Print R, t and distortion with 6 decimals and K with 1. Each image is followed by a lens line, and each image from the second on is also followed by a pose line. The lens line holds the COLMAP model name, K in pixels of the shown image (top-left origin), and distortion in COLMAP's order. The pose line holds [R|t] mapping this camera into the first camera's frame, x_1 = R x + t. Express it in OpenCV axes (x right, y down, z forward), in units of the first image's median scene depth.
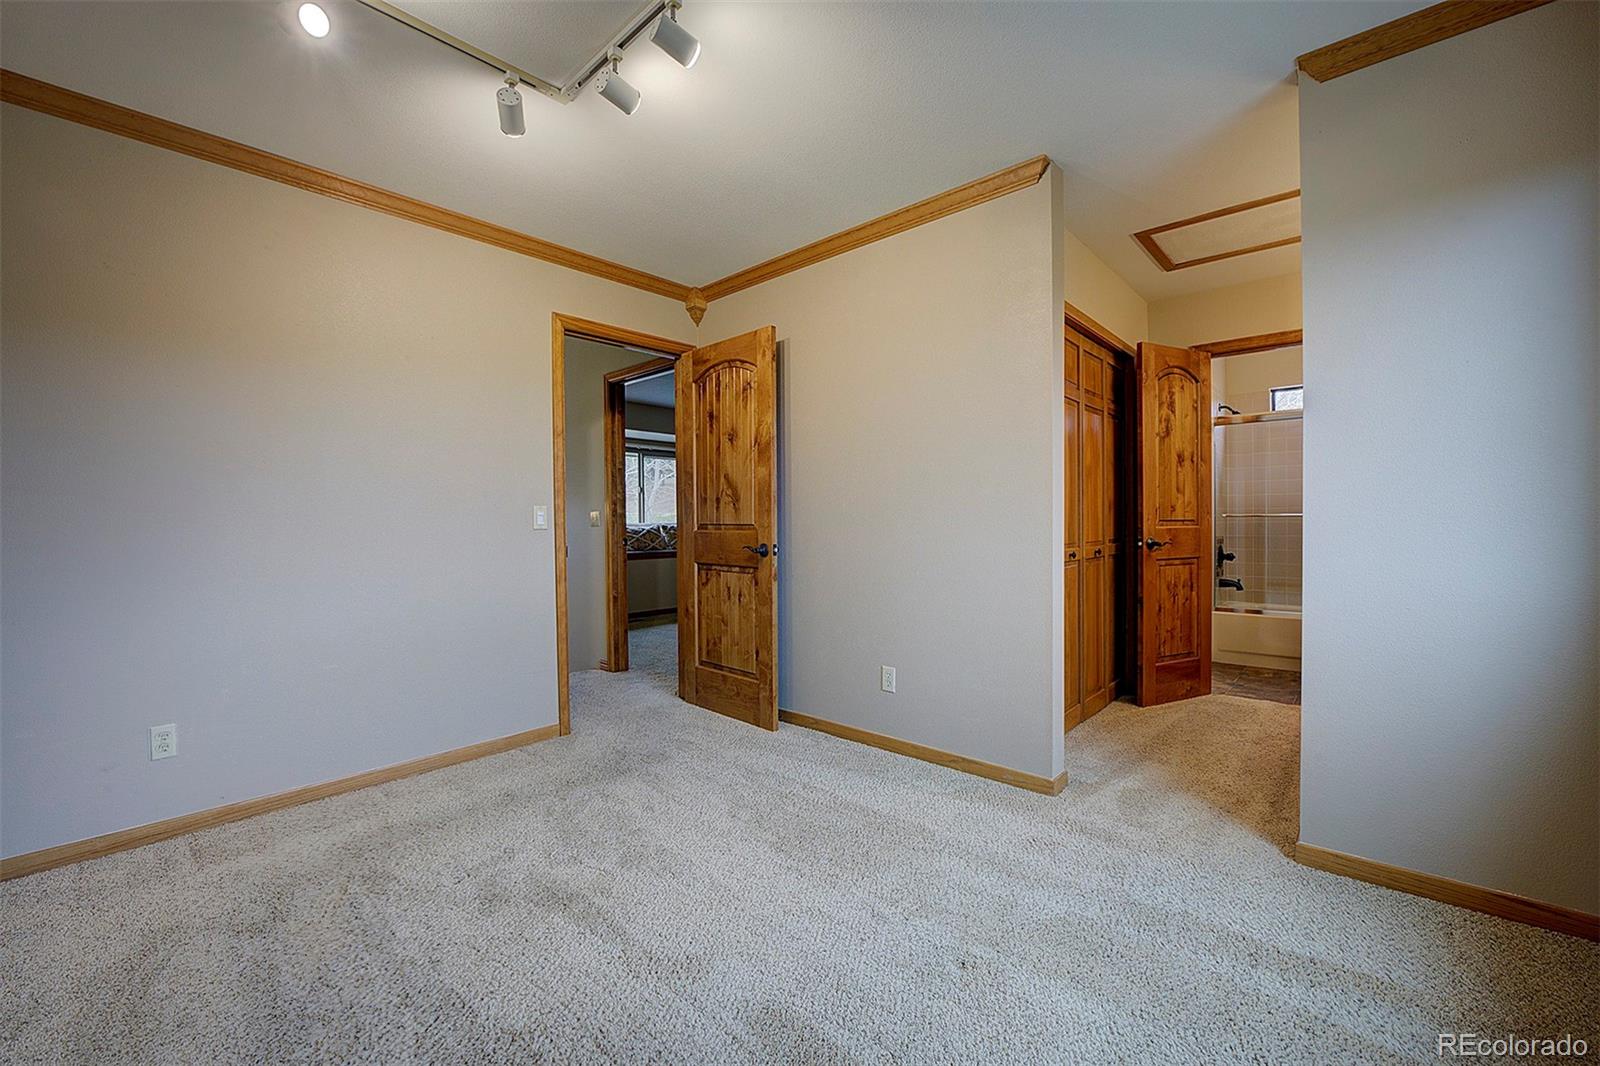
lens RADIAL K [[639.9, 0, 800.0], [0, 639.9, 533.0], [0, 0, 1]] dist [-0.029702, 0.004293]
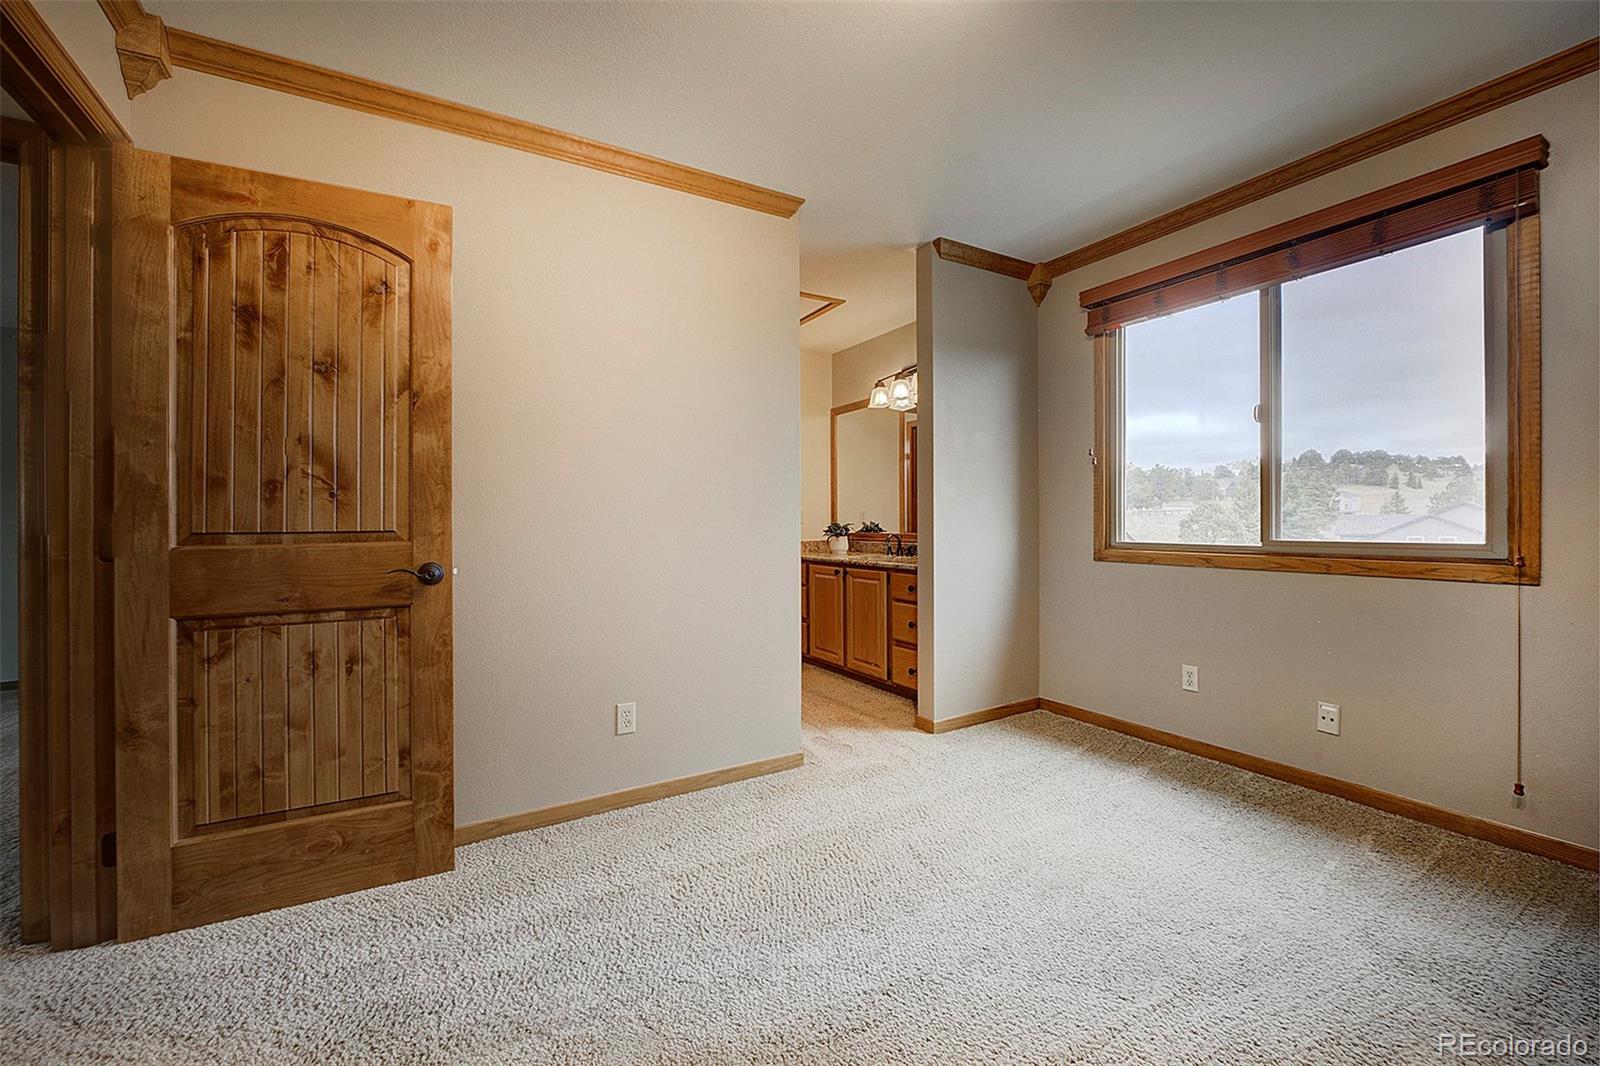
lens RADIAL K [[639.9, 0, 800.0], [0, 639.9, 533.0], [0, 0, 1]] dist [-0.029702, 0.004293]
pose [[0.296732, -0.010346, 0.954905, -0.482495], [0.034254, 0.999413, 0.000184, 0.000885], [-0.954346, 0.032654, 0.296912, 0.463160]]
